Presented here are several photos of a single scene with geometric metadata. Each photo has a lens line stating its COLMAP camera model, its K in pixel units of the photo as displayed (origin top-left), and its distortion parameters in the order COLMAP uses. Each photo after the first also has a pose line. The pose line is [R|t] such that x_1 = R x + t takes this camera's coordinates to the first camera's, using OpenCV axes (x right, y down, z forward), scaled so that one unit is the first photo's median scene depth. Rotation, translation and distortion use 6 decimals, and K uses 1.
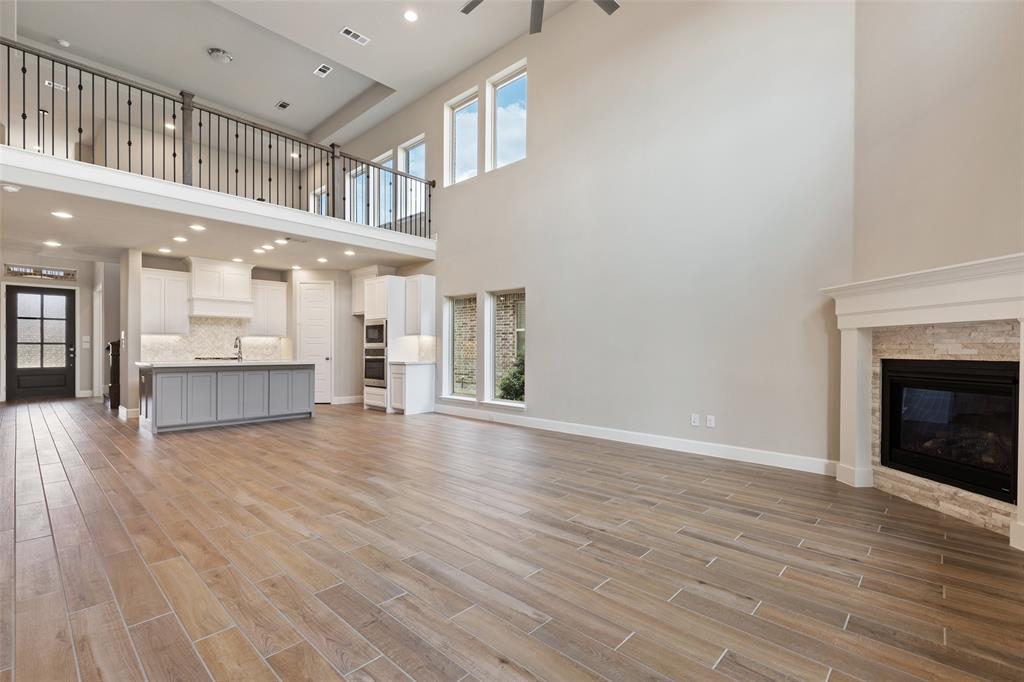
lens RADIAL K [[460.3, 0, 511.6], [0, 460.3, 351.4], [0, 0, 1]] dist [0.000922, 0.000068]
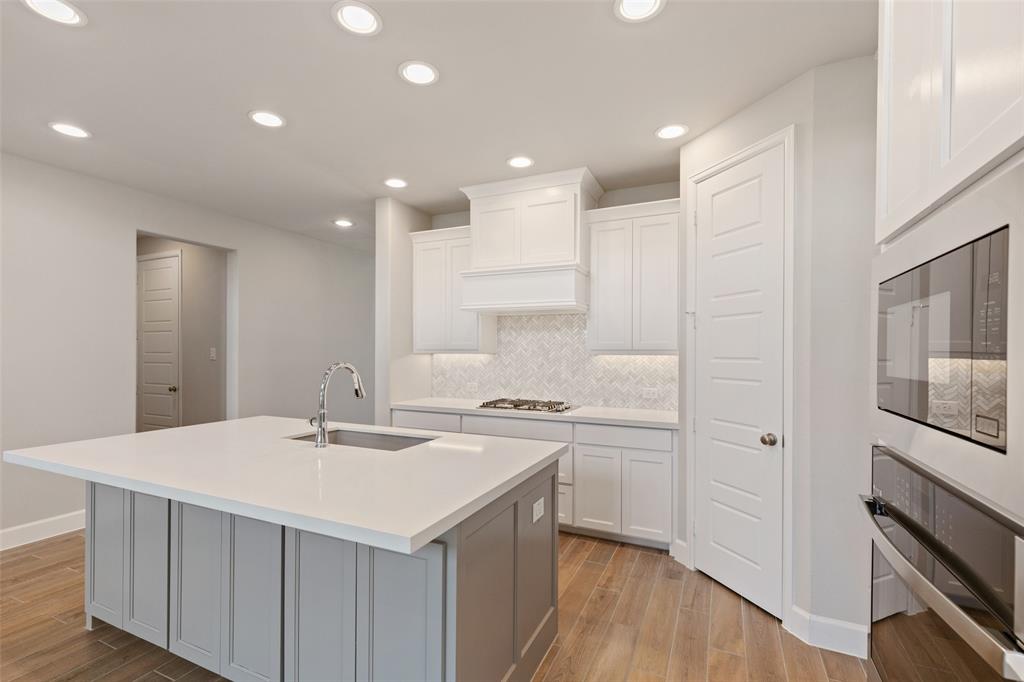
lens RADIAL K [[460.3, 0, 511.6], [0, 460.3, 351.4], [0, 0, 1]] dist [0.000922, 0.000068]
pose [[0.308640, -0.002821, -0.951175, -0.217956], [-0.012503, 0.999897, -0.007022, -0.032573], [0.951097, 0.014060, 0.308573, 0.850460]]
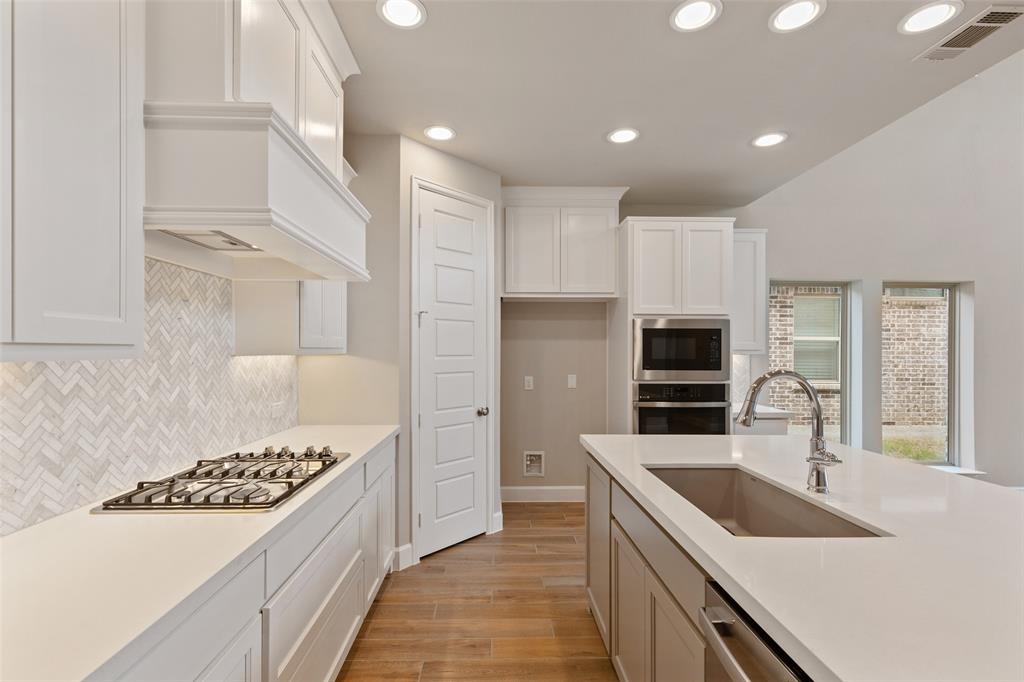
lens RADIAL K [[465.6, 0, 500.5], [0, 465.6, 347.4], [0, 0, 1]] dist [0.000673, -0.000007]
pose [[0.717128, 0.002379, 0.696938, -0.697993], [0.003702, 0.999967, -0.007222, -0.035658], [-0.696932, 0.007759, 0.717095, 0.786868]]
